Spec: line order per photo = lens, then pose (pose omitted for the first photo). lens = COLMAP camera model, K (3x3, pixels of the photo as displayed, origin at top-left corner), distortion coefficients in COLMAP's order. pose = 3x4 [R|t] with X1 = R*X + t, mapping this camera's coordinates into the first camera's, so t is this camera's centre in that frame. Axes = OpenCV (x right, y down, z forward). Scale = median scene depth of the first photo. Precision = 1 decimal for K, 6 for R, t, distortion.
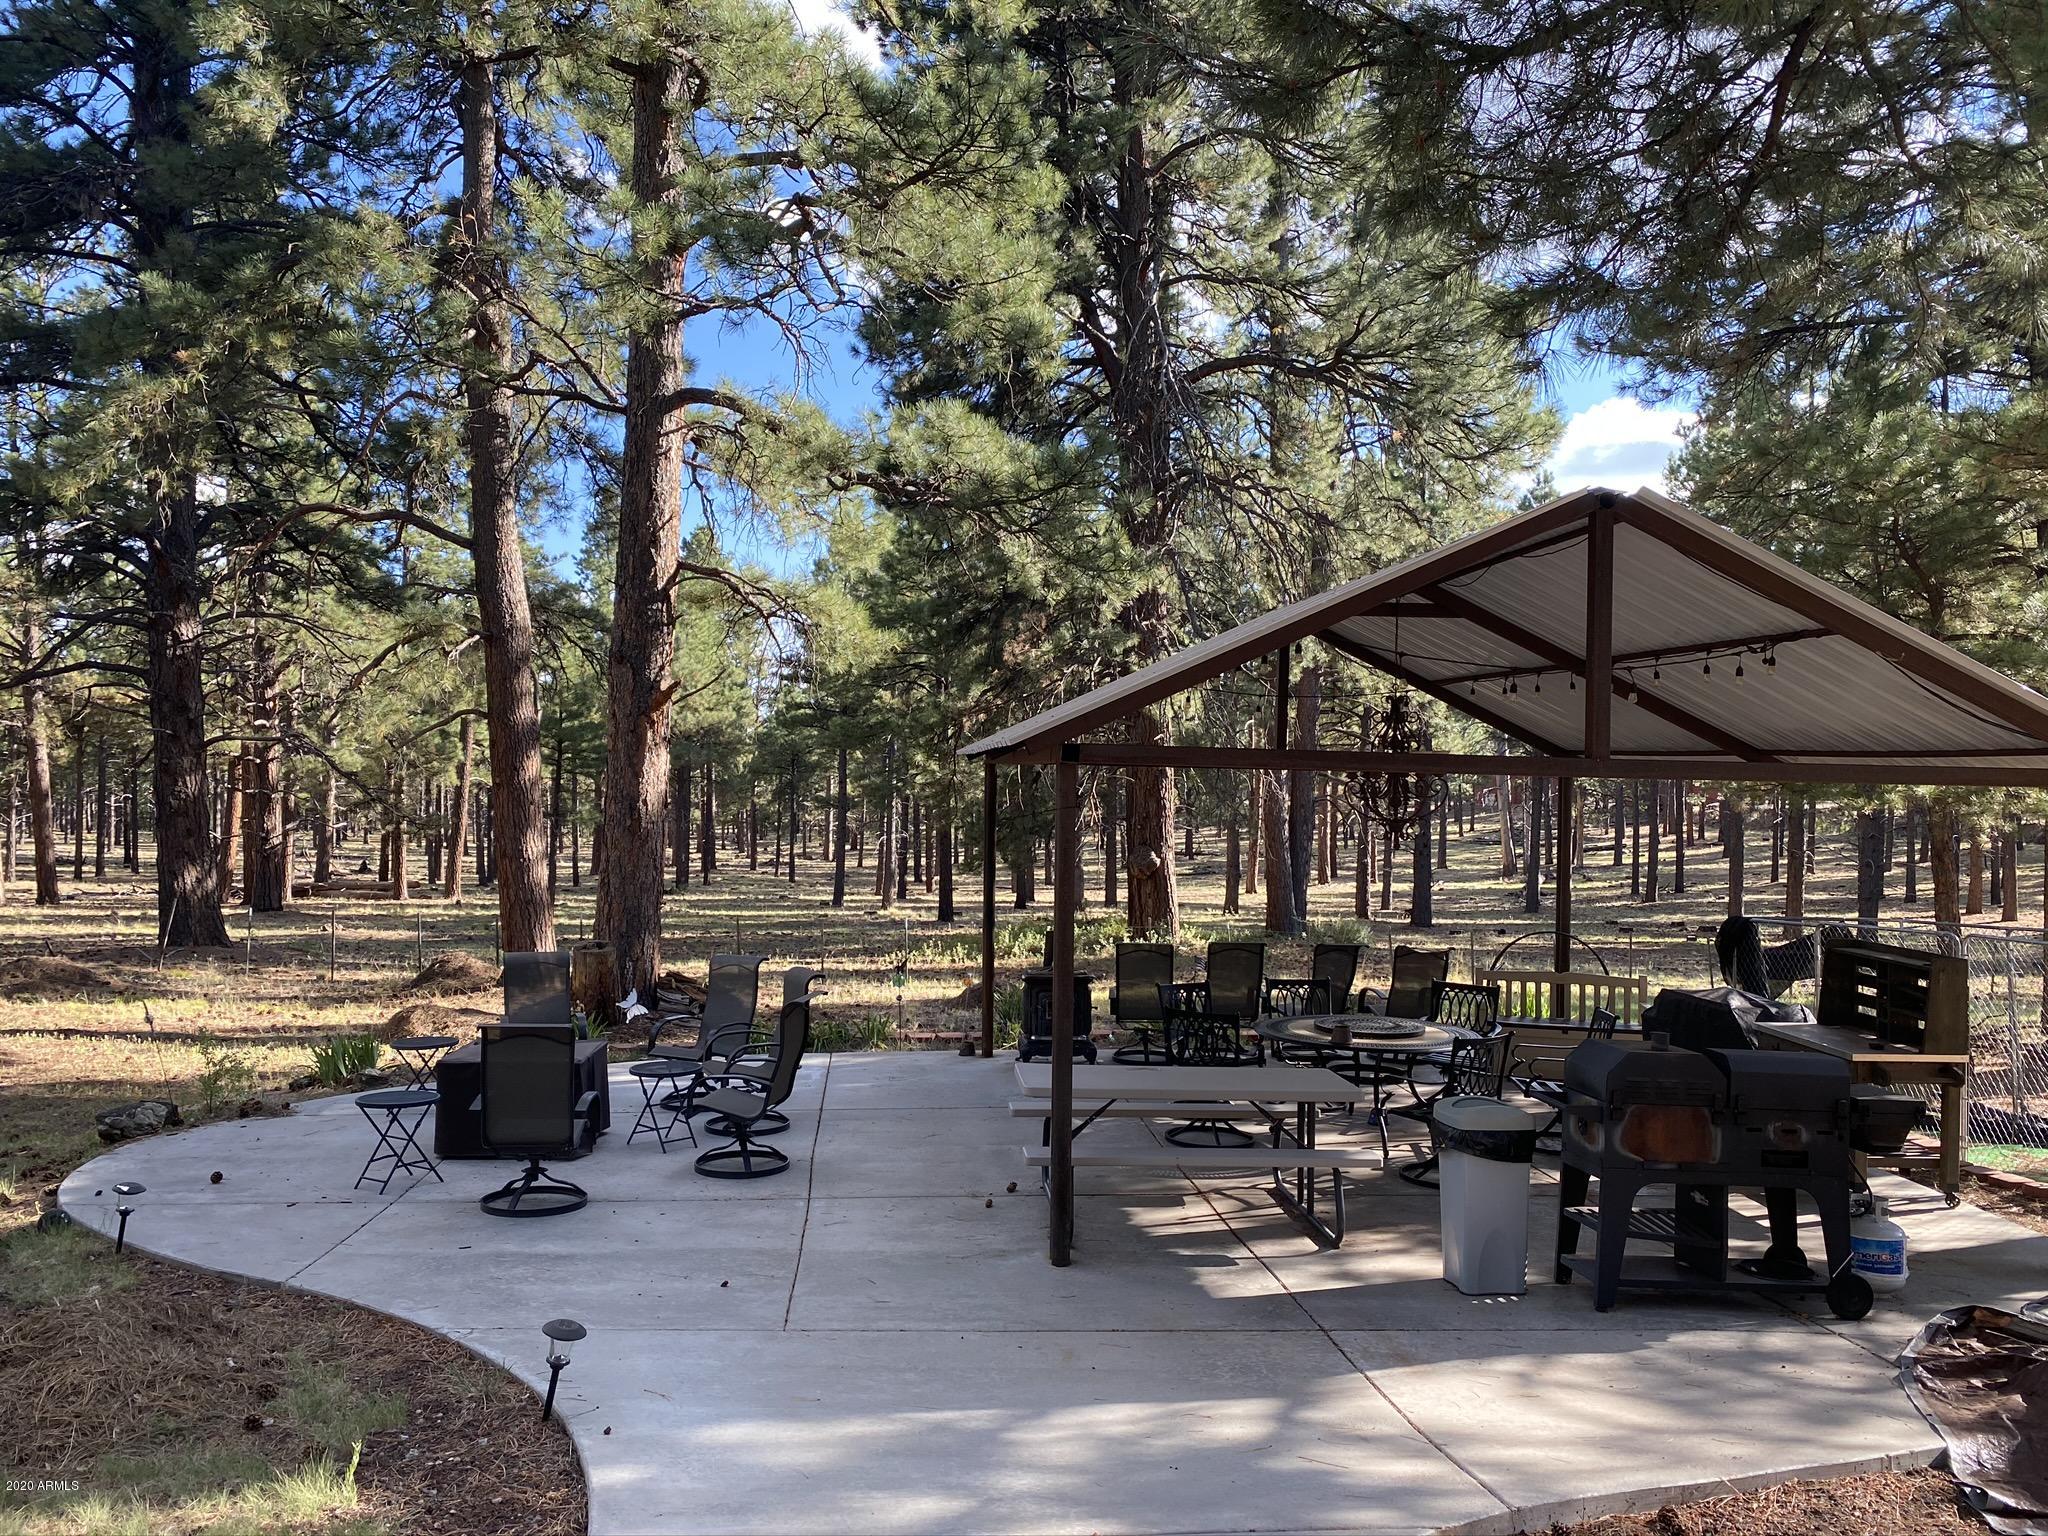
lens RADIAL K [[1561.7, 0, 1031.9], [0, 1561.7, 746.2], [0, 0, 1]] dist [0.033035, -0.030956]
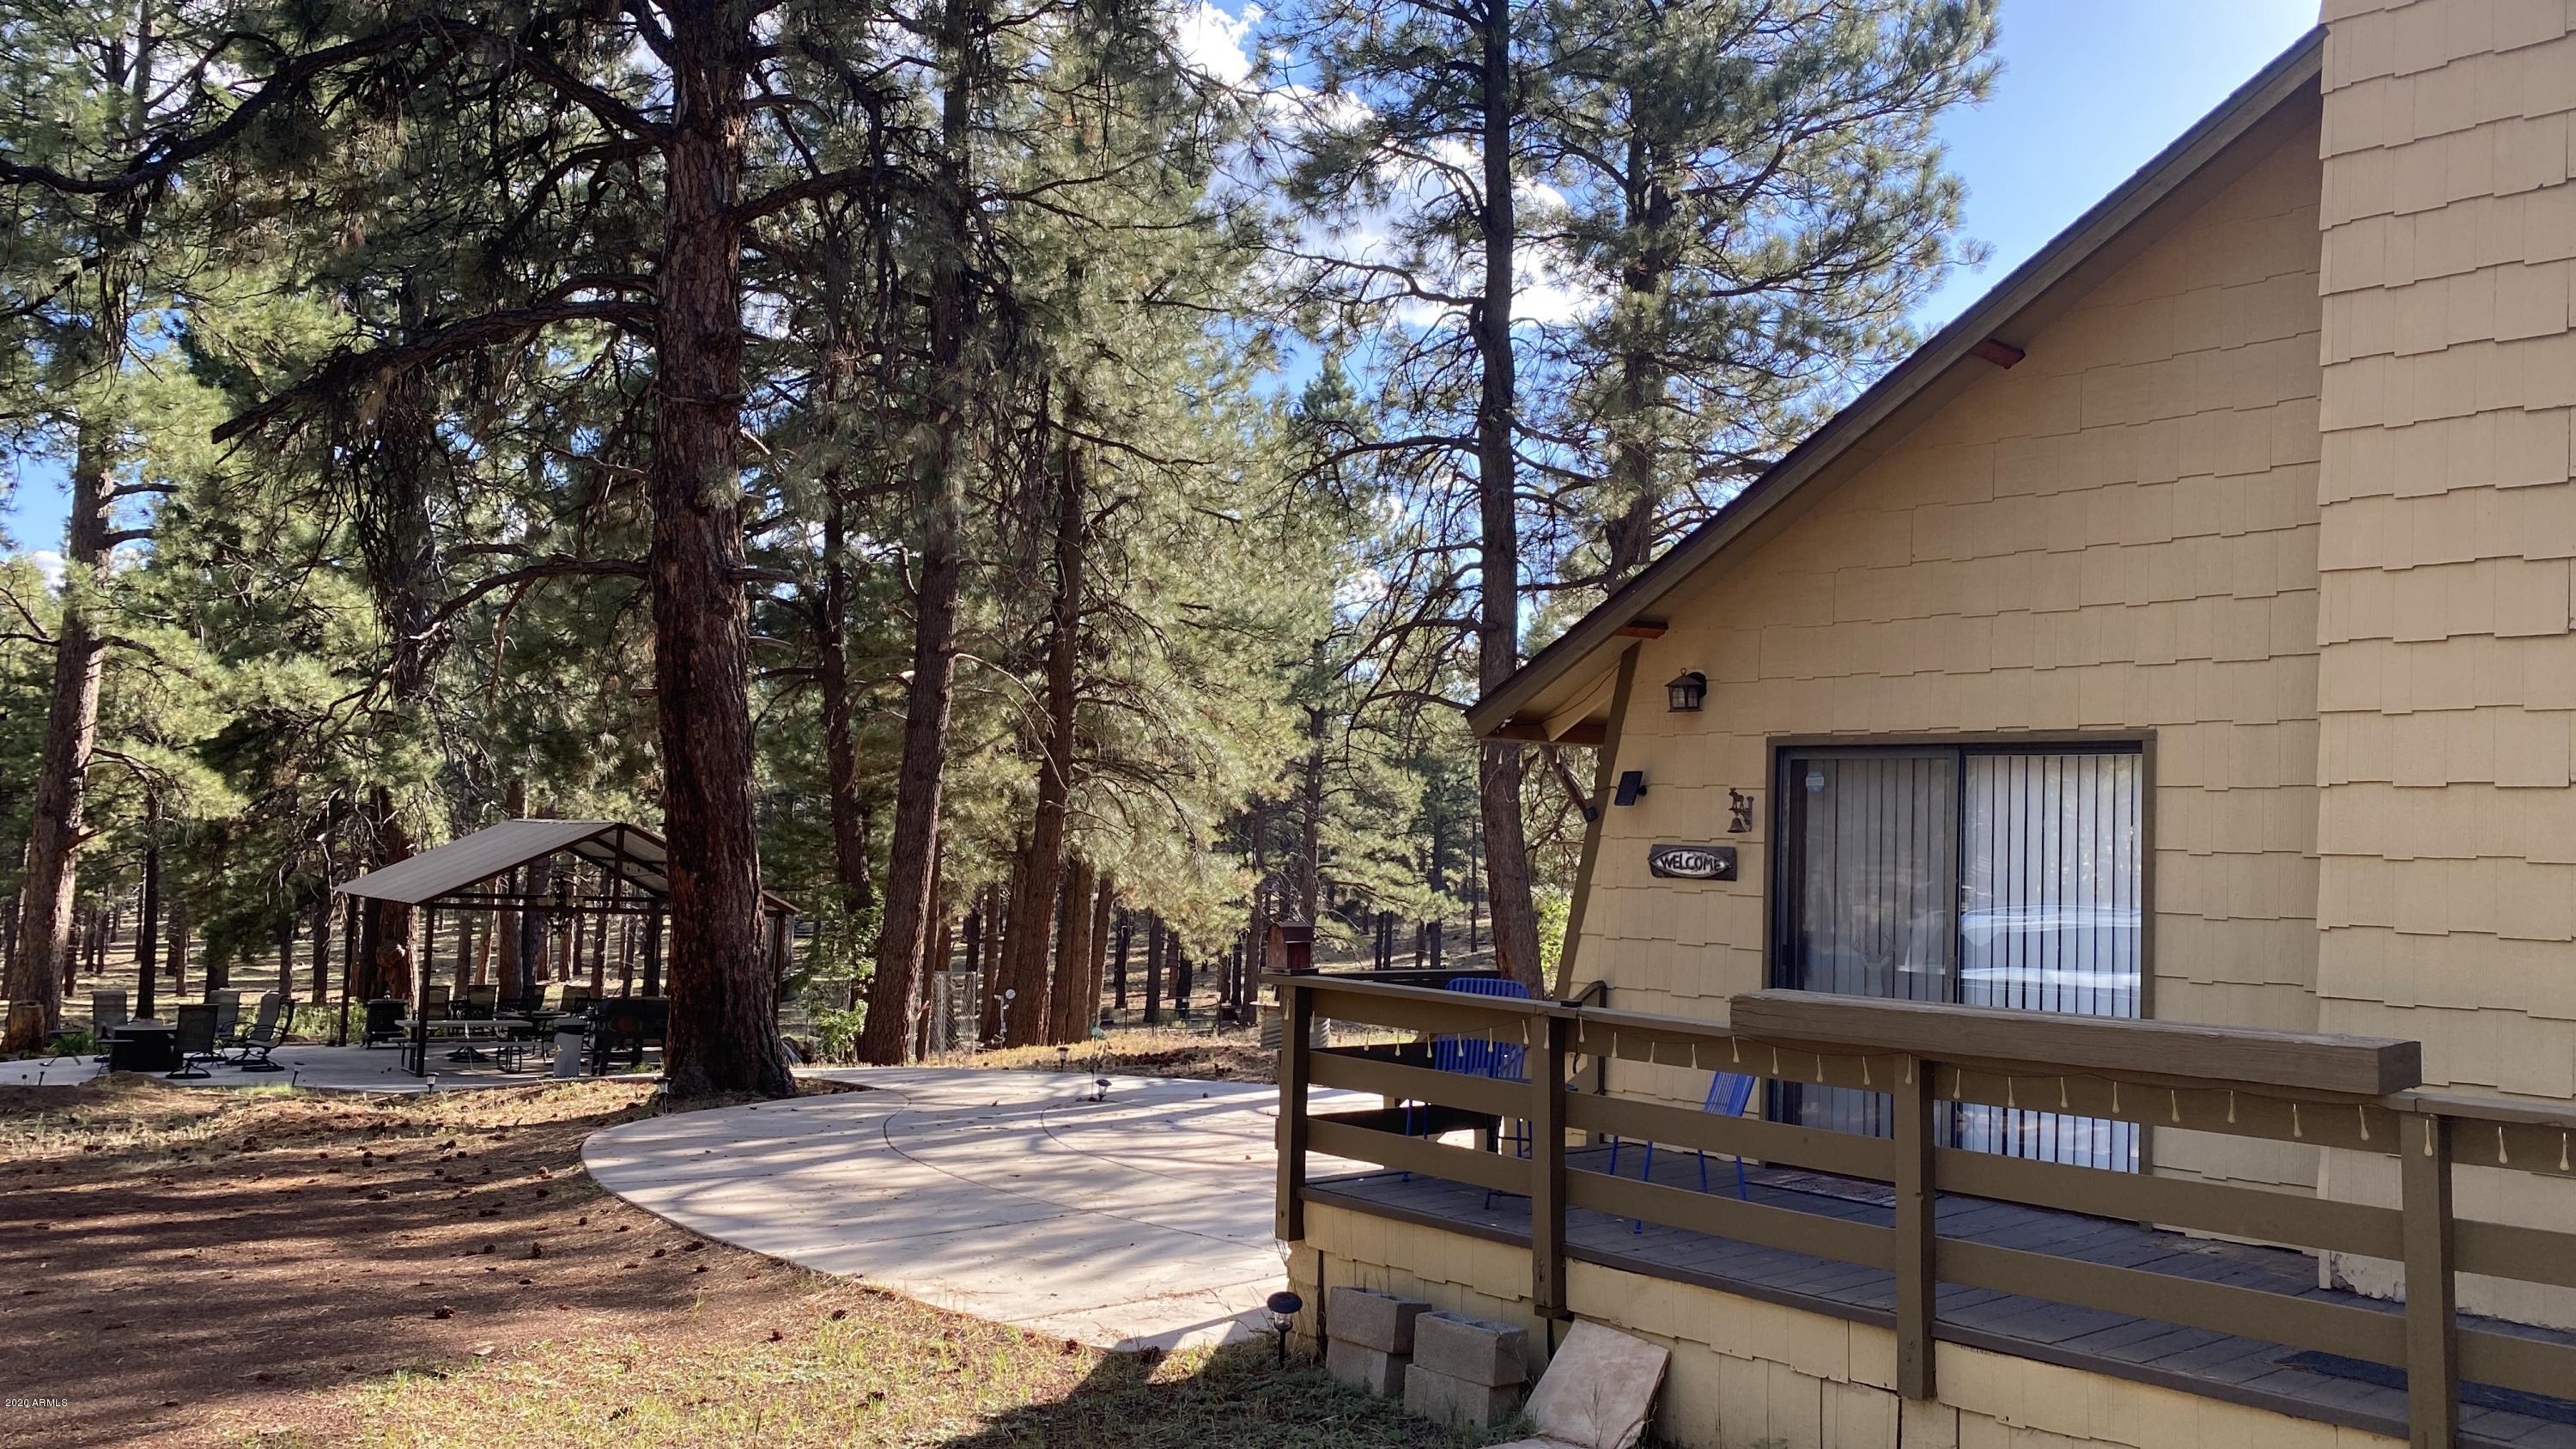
lens RADIAL K [[1964.3, 0, 1289.8], [0, 1964.3, 719.1], [0, 0, 1]] dist [0.039903, -0.043074]
pose [[0.864310, 0.056933, 0.499727, -0.051346], [-0.032719, 0.997833, -0.057091, -0.020814], [-0.501895, 0.032993, 0.864299, -0.338482]]
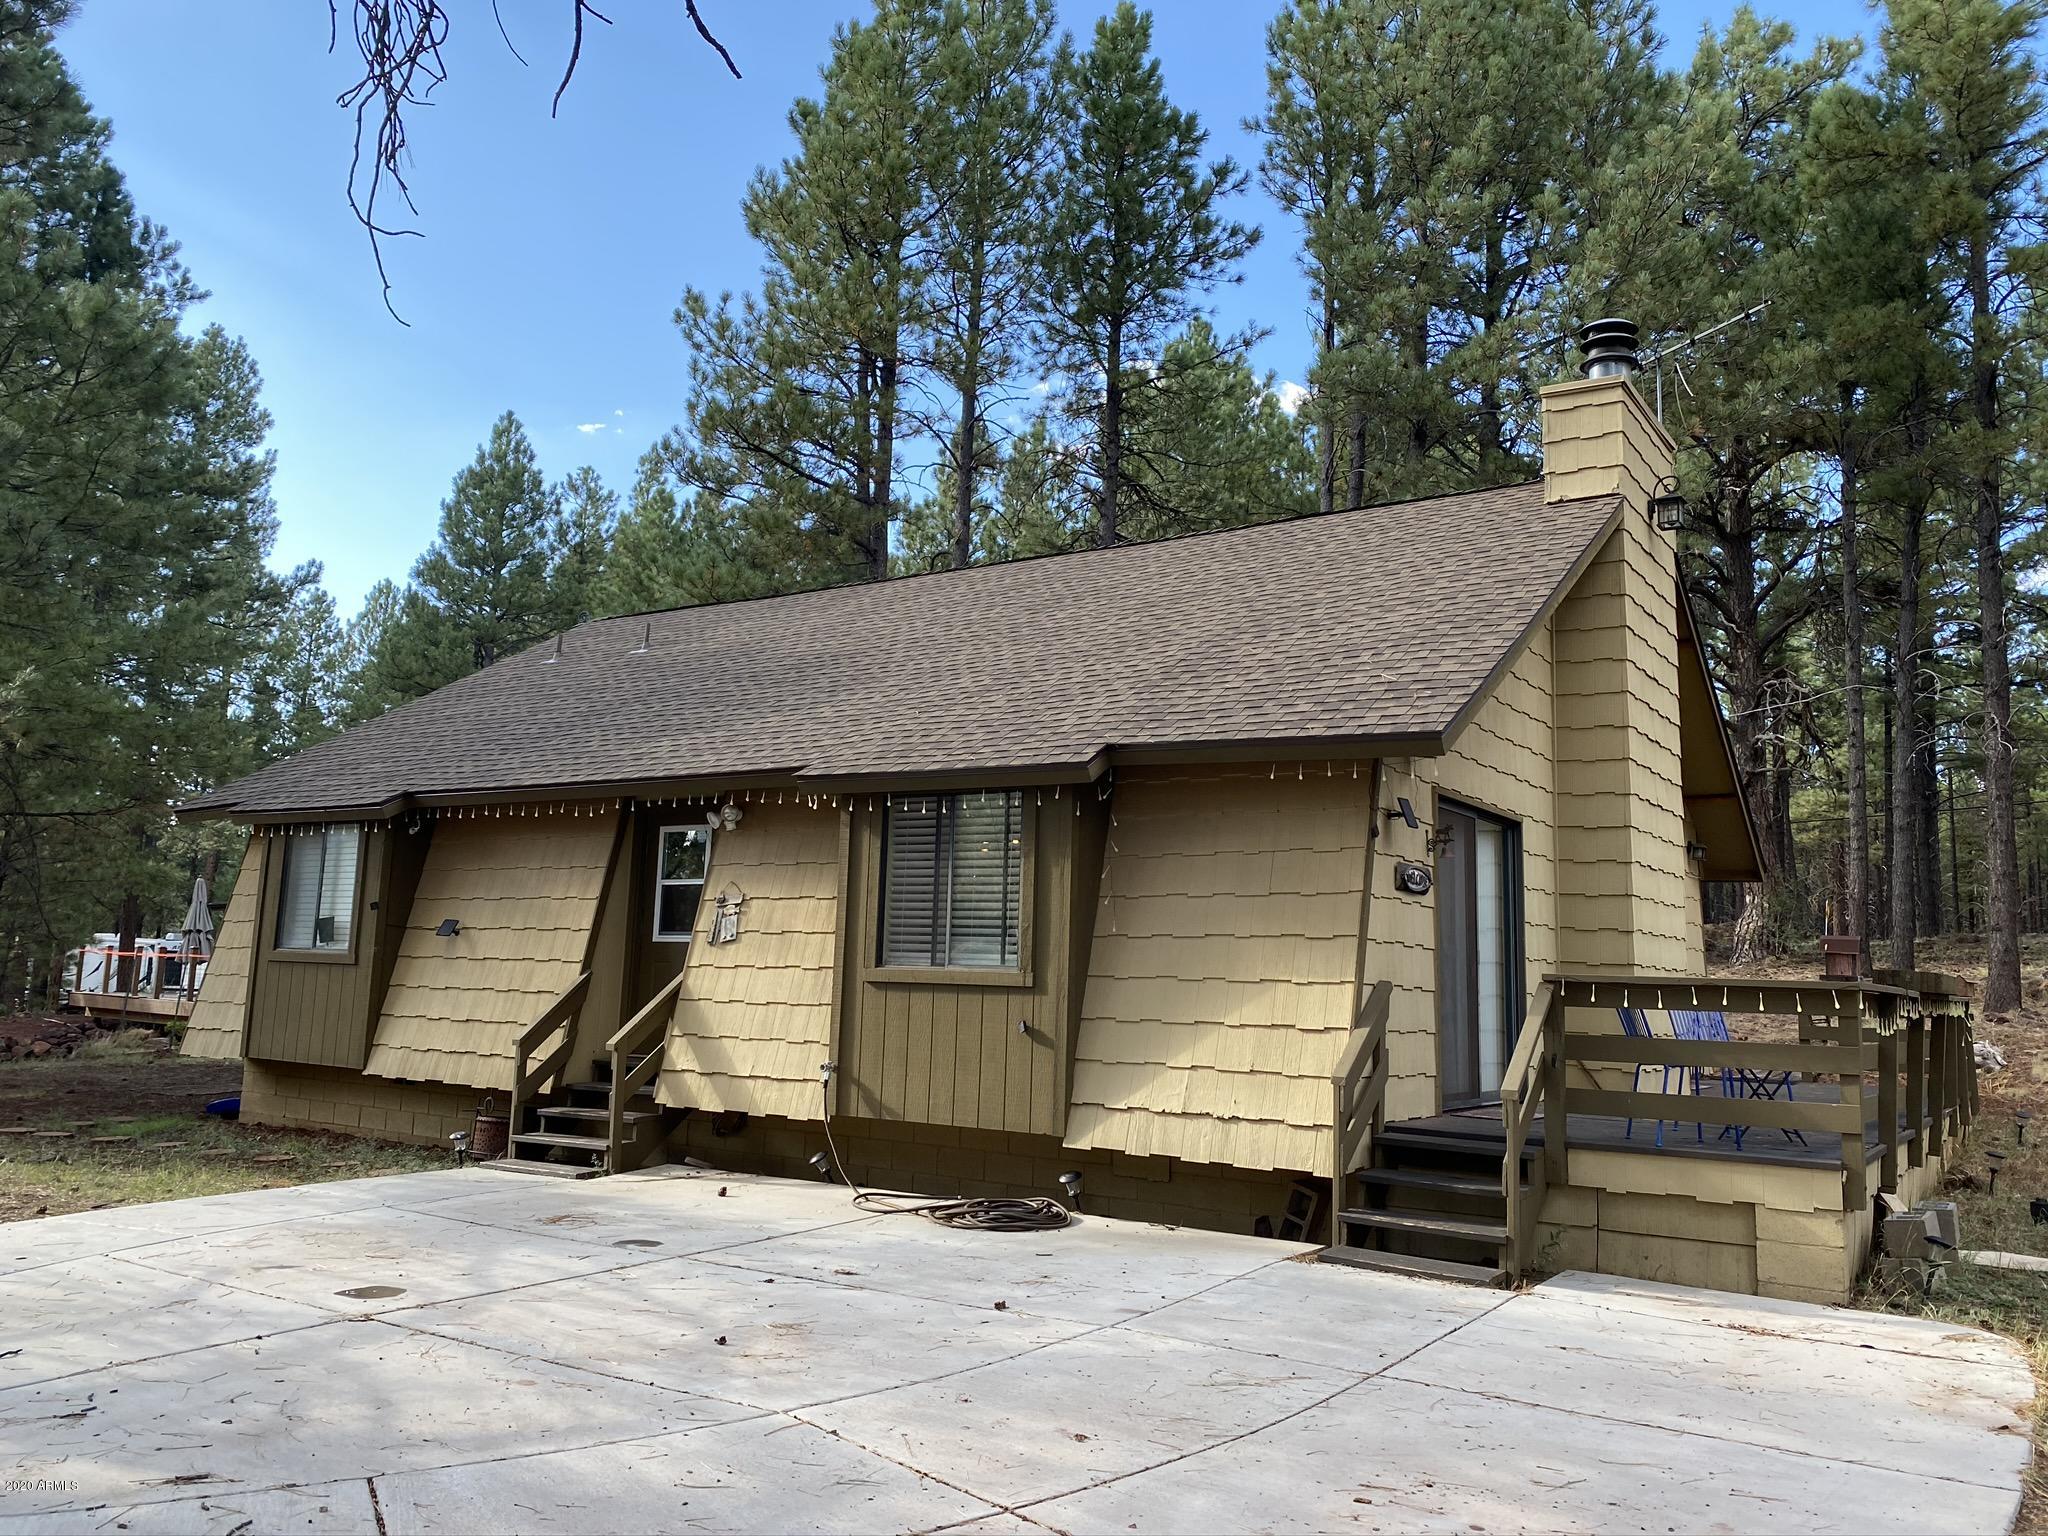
lens RADIAL K [[1561.7, 0, 1022.5], [0, 1561.7, 756.8], [0, 0, 1]] dist [0.033035, -0.030956]
pose [[-0.669196, 0.075300, 0.739261, -0.033879], [-0.048197, 0.988359, -0.144302, -0.008373], [-0.741521, -0.132196, -0.657777, -0.107600]]
